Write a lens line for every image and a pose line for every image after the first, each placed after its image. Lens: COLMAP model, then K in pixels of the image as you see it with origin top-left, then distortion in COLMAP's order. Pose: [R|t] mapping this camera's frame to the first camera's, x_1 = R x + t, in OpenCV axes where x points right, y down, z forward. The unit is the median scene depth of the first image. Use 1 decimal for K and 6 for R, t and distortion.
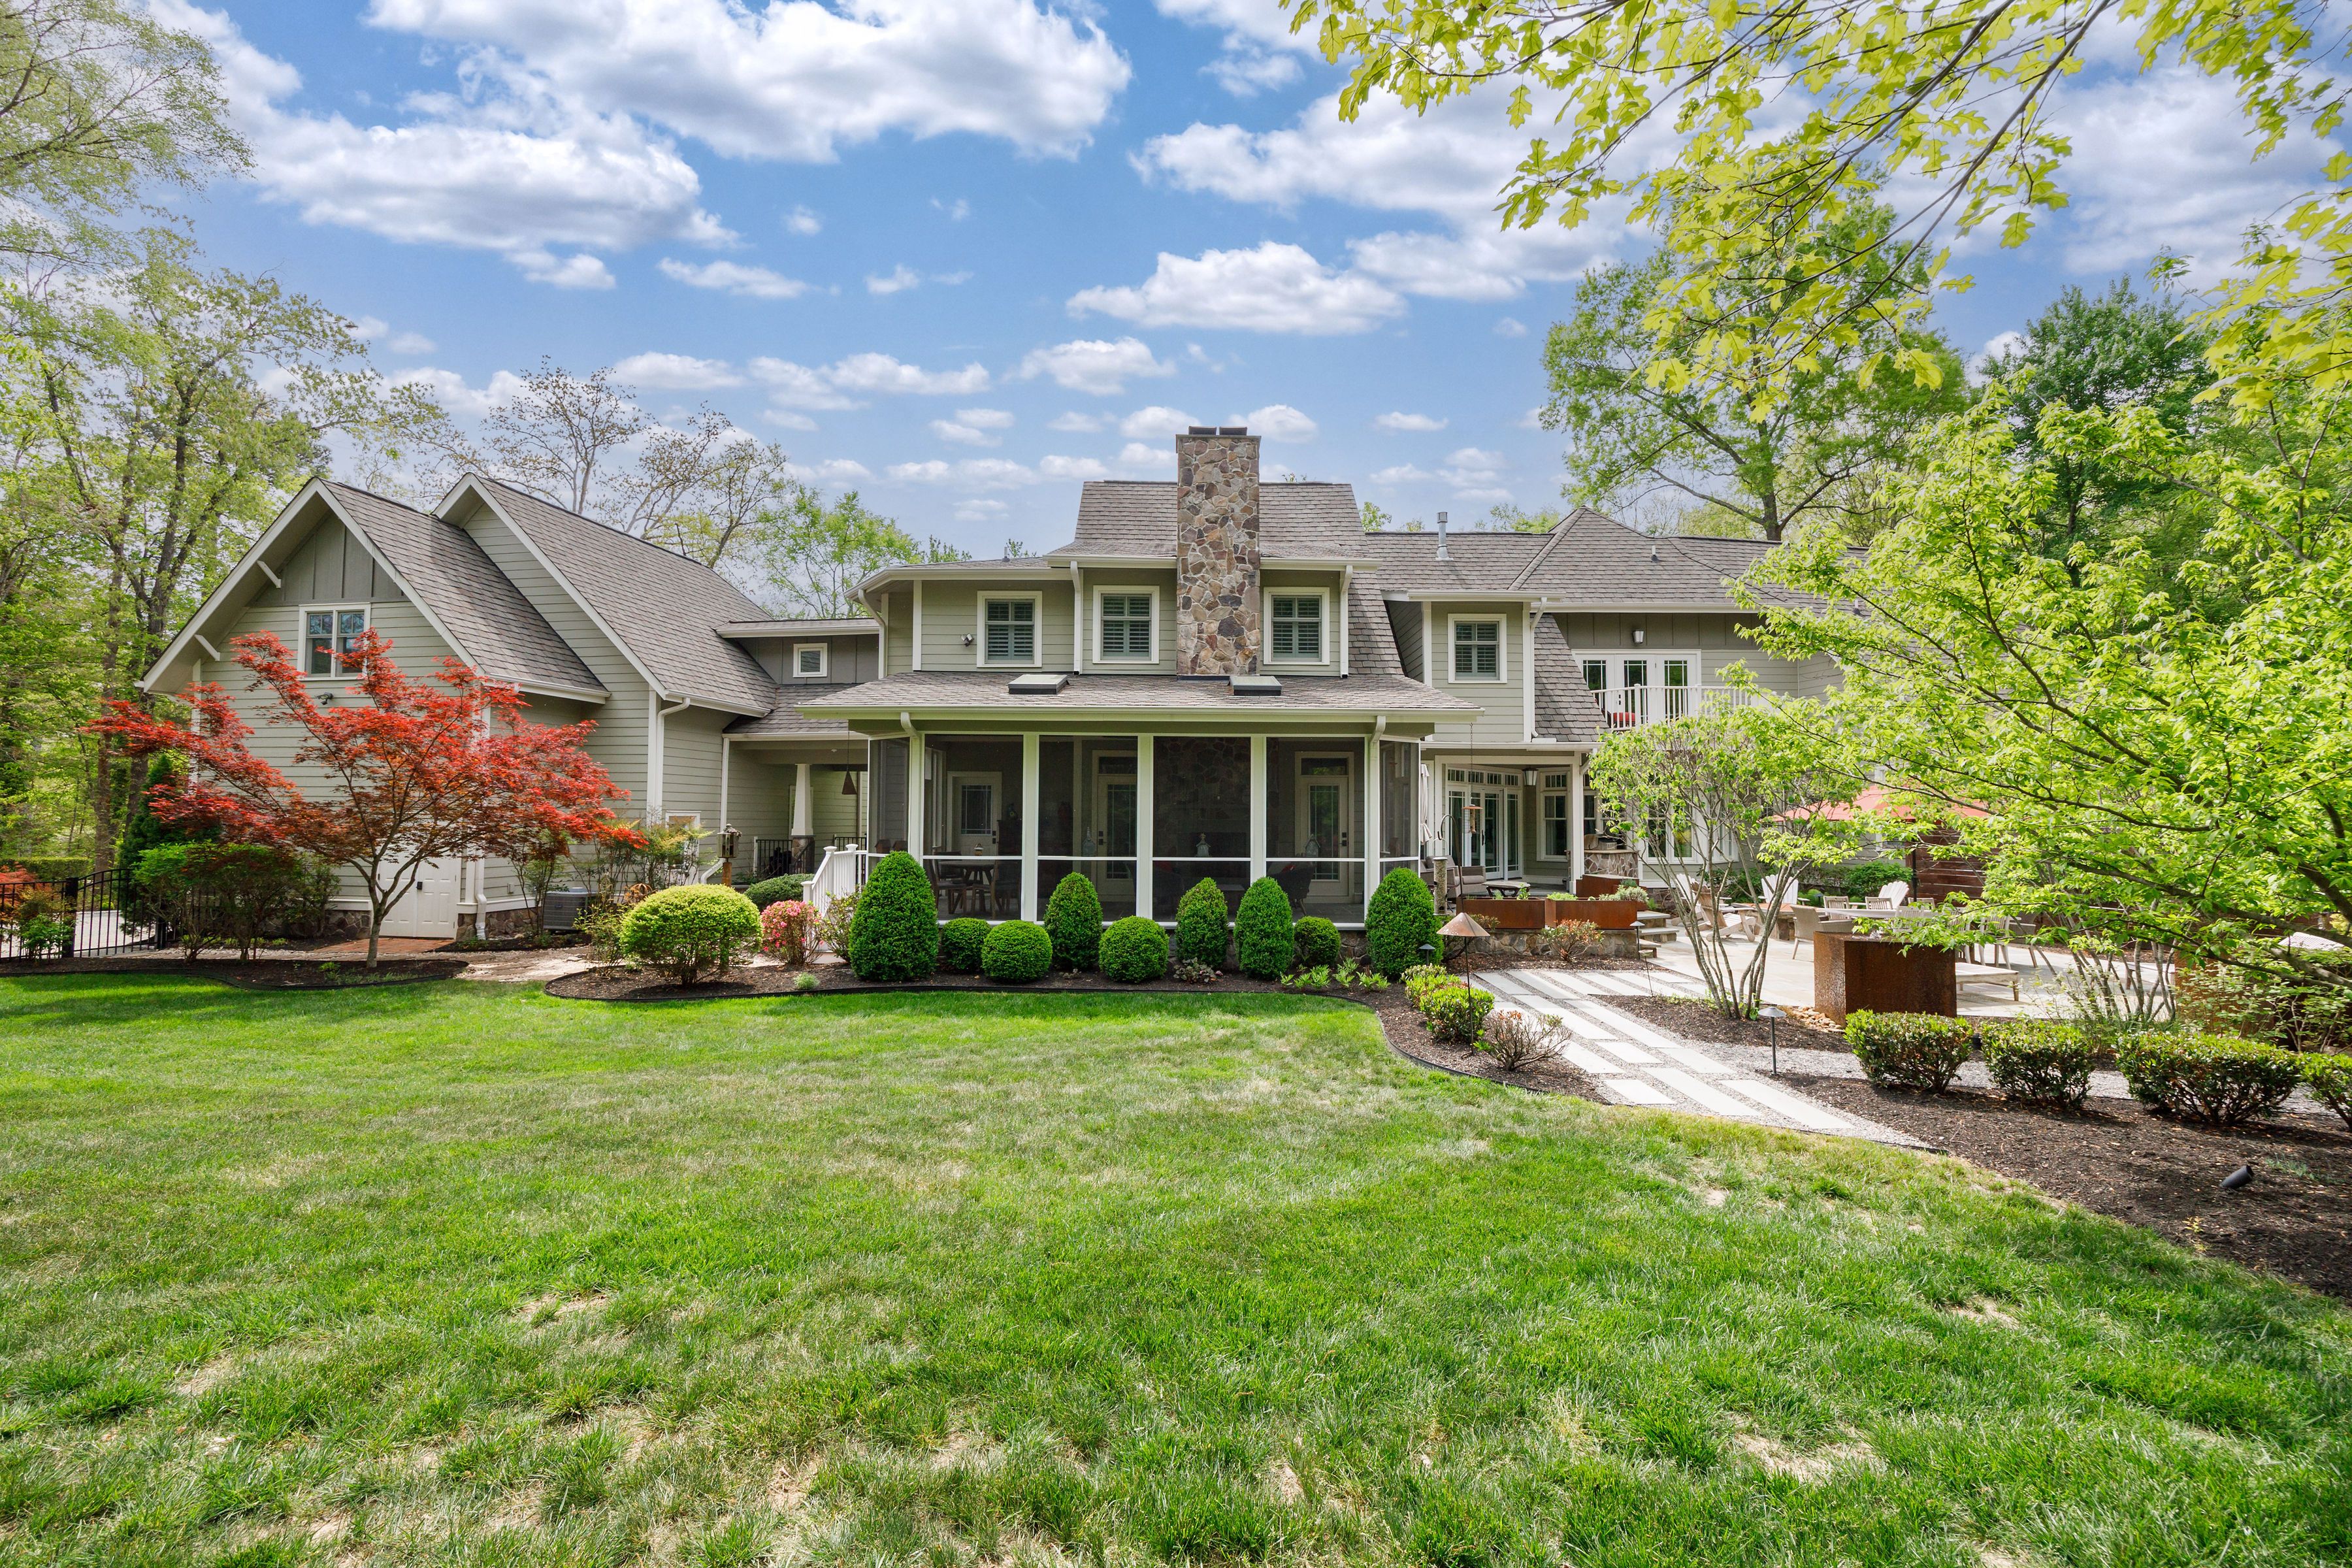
lens RADIAL K [[965.8, 0, 1194.1], [0, 965.8, 768.0], [0, 0, 1]] dist [-0.000559, 0.000390]
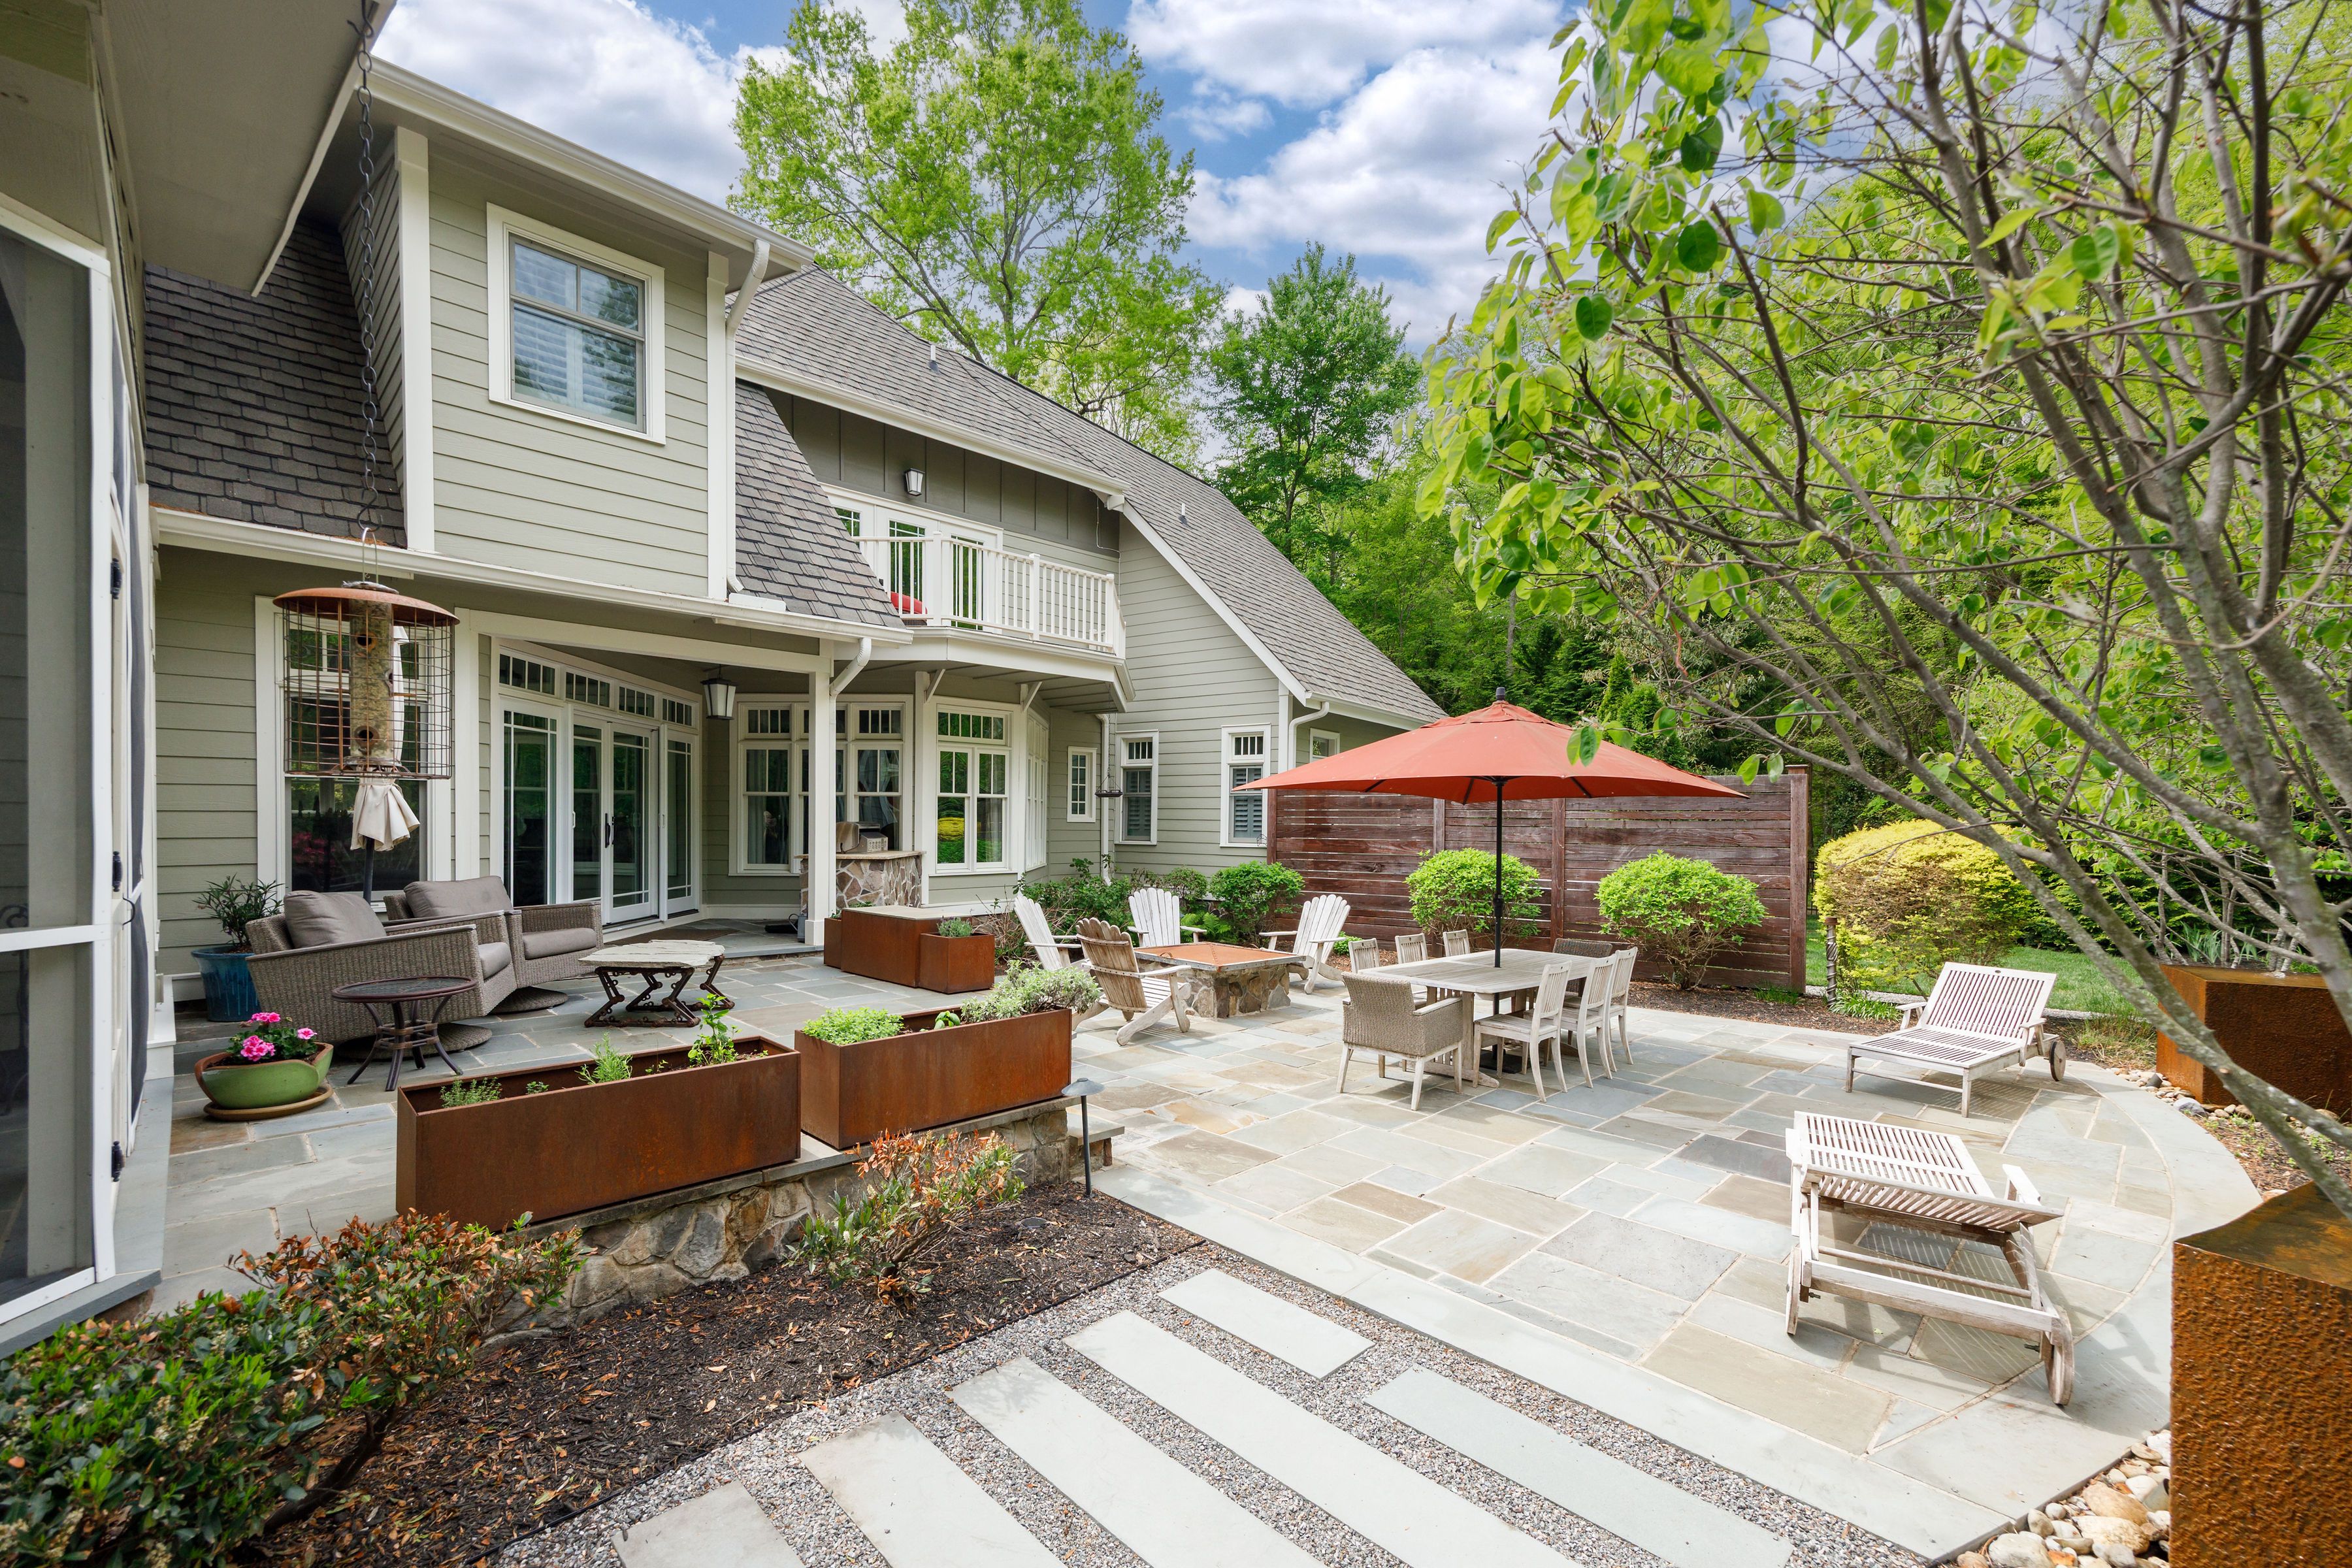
lens RADIAL K [[965.8, 0, 1167.8], [0, 965.8, 831.4], [0, 0, 1]] dist [-0.000559, 0.000390]
pose [[0.712355, -0.009432, 0.701756, 0.190745], [-0.042073, 0.997537, 0.056116, 0.041324], [-0.700557, -0.069500, 0.710204, 0.561572]]
